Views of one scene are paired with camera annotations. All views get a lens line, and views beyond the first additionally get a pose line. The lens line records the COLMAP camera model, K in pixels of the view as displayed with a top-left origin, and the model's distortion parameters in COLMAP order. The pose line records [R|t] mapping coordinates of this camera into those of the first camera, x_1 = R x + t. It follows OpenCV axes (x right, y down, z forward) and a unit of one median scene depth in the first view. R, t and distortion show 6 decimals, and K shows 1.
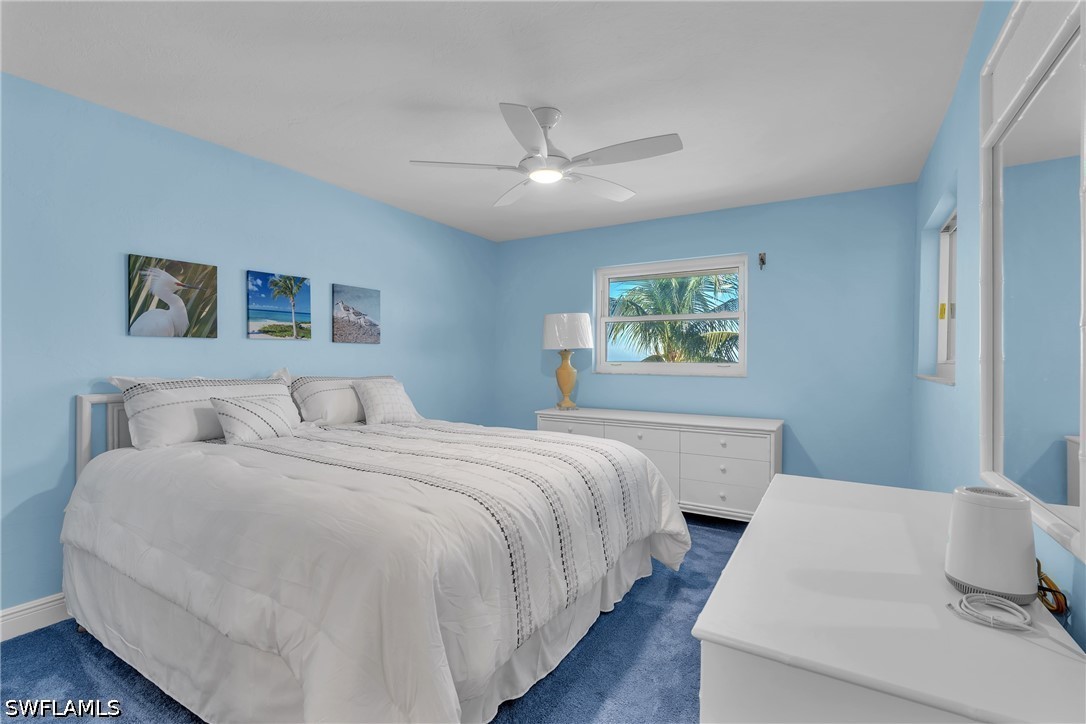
lens RADIAL K [[500.6, 0, 539.3], [0, 500.6, 359.5], [0, 0, 1]] dist [-0.004709, 0.000475]
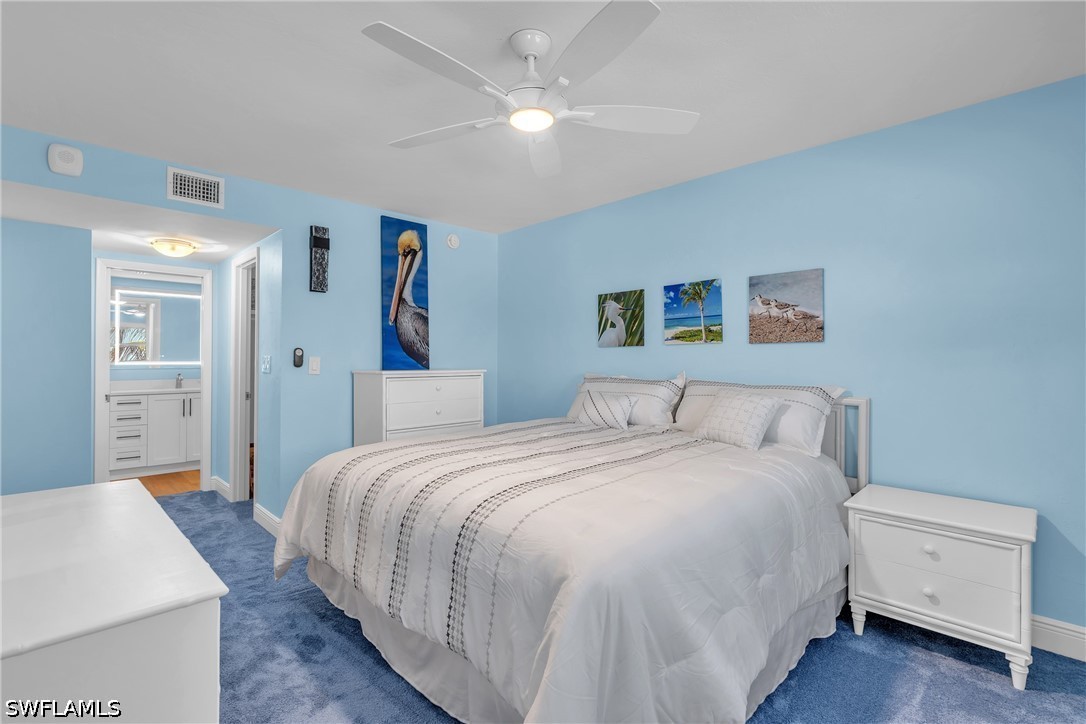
lens RADIAL K [[500.6, 0, 541.7], [0, 500.6, 359.3], [0, 0, 1]] dist [-0.004709, 0.000475]
pose [[-0.236236, -0.002156, -0.971693, 0.585874], [-0.001374, 0.999997, -0.001884, -0.005616], [0.971695, 0.000890, -0.236238, 0.952243]]
